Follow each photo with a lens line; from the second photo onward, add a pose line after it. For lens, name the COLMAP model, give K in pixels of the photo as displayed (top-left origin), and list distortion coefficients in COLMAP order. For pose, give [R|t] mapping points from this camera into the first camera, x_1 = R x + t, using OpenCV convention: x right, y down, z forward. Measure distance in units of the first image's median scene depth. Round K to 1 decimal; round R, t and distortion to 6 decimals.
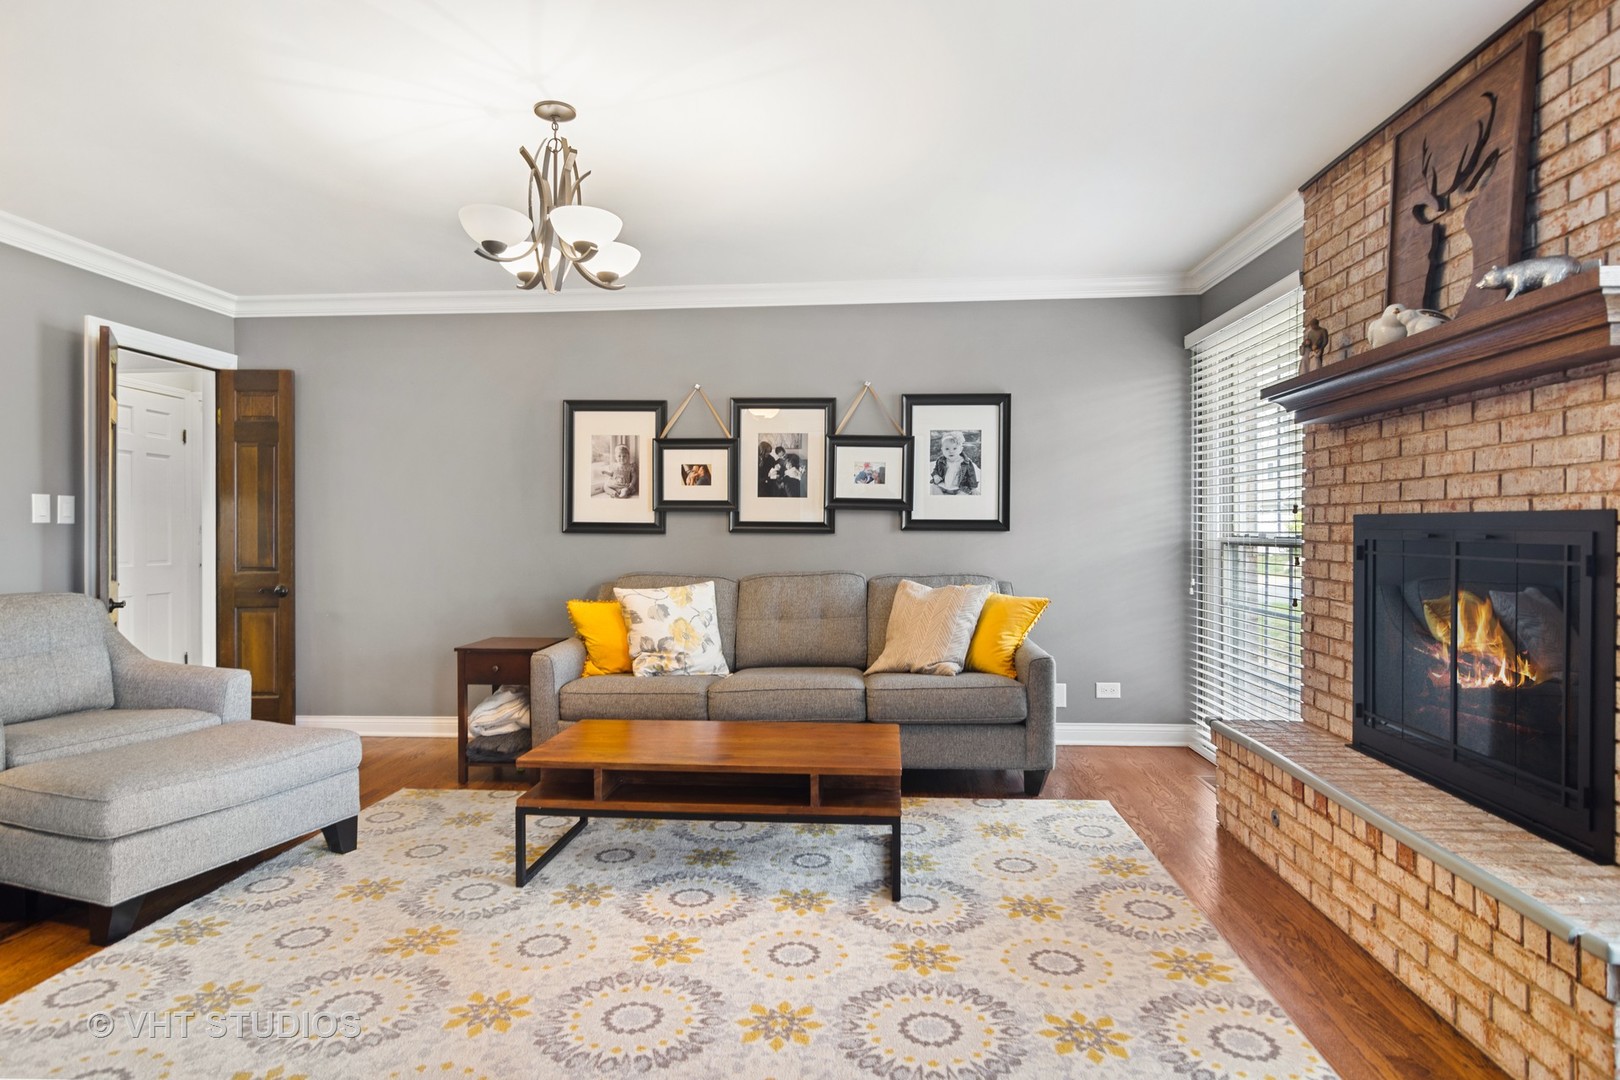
lens RADIAL K [[888.0, 0, 809.1], [0, 888.0, 535.2], [0, 0, 1]] dist [-0.001510, -0.000234]
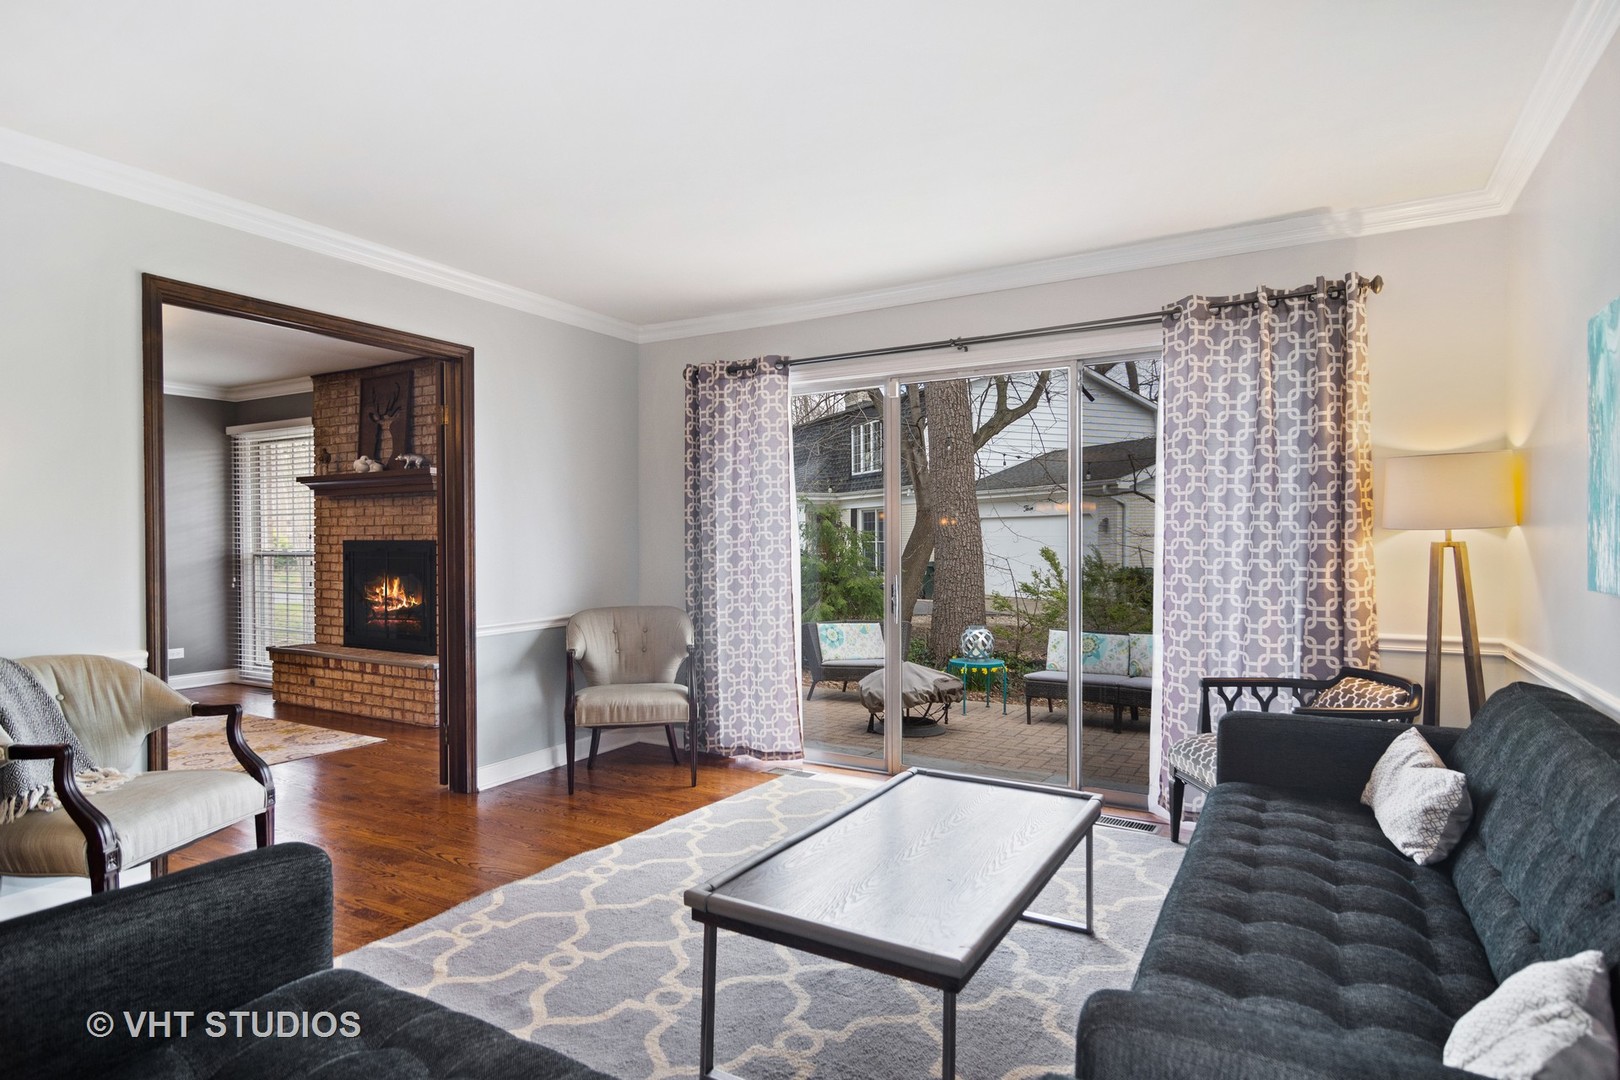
lens RADIAL K [[866.3, 0, 809.6], [0, 866.3, 551.0], [0, 0, 1]] dist [0.002040, 0.000572]
pose [[0.440597, -0.010256, 0.897646, -0.891676], [0.009410, 0.999933, 0.006807, -0.000612], [-0.897655, 0.005448, 0.440664, -1.088335]]
